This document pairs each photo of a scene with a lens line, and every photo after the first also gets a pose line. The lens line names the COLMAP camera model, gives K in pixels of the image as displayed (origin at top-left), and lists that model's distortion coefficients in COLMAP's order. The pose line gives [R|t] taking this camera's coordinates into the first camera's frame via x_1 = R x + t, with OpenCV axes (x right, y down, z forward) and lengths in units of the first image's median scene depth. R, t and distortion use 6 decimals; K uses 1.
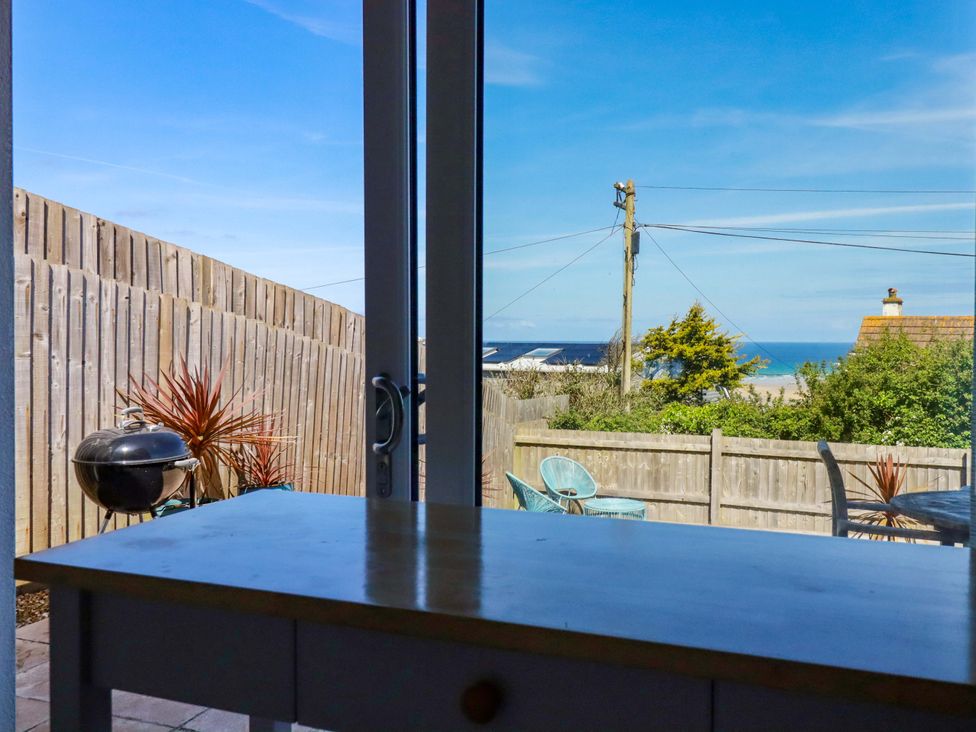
lens RADIAL K [[858.6, 0, 488.5], [0, 858.6, 362.6], [0, 0, 1]] dist [0.024658, -0.018499]
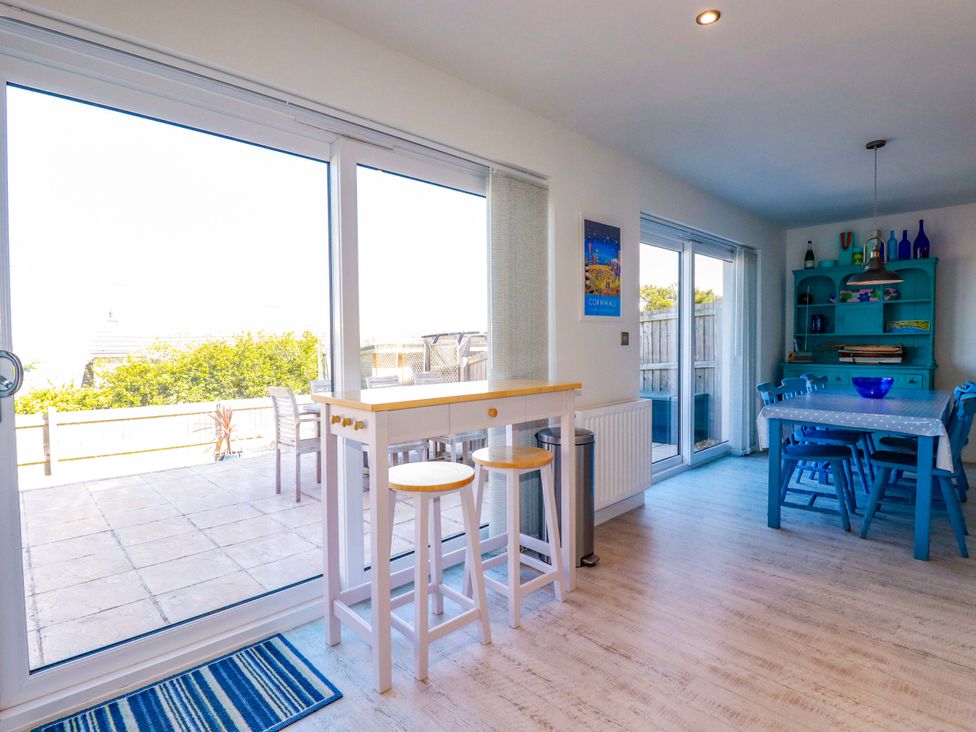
lens RADIAL K [[510.3, 0, 485.4], [0, 510.3, 359.1], [0, 0, 1]] dist [0.000782, -0.013863]
pose [[0.442433, -0.038419, 0.895978, -0.166465], [0.037730, 0.998995, 0.024205, 0.003791], [-0.896007, 0.023096, 0.443438, -0.011440]]
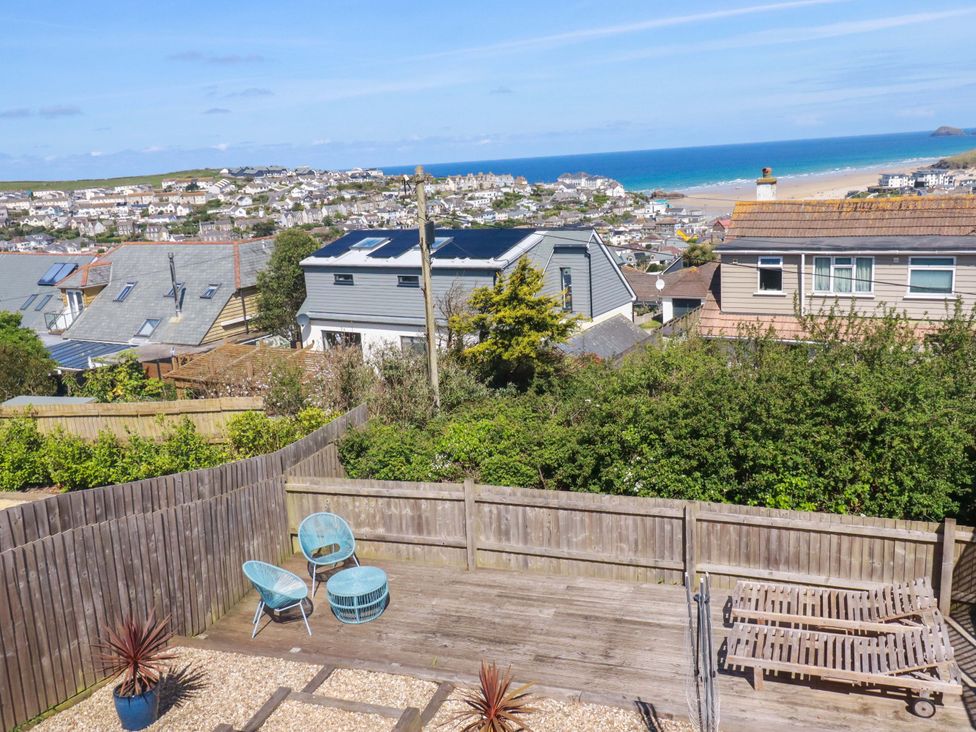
lens RADIAL K [[858.6, 0, 488.5], [0, 858.6, 362.6], [0, 0, 1]] dist [0.024658, -0.018499]
pose [[0.995538, -0.080156, 0.049791, 0.254475], [0.068718, 0.977464, 0.199605, -0.265361], [-0.064668, -0.195293, 0.978611, 0.028338]]
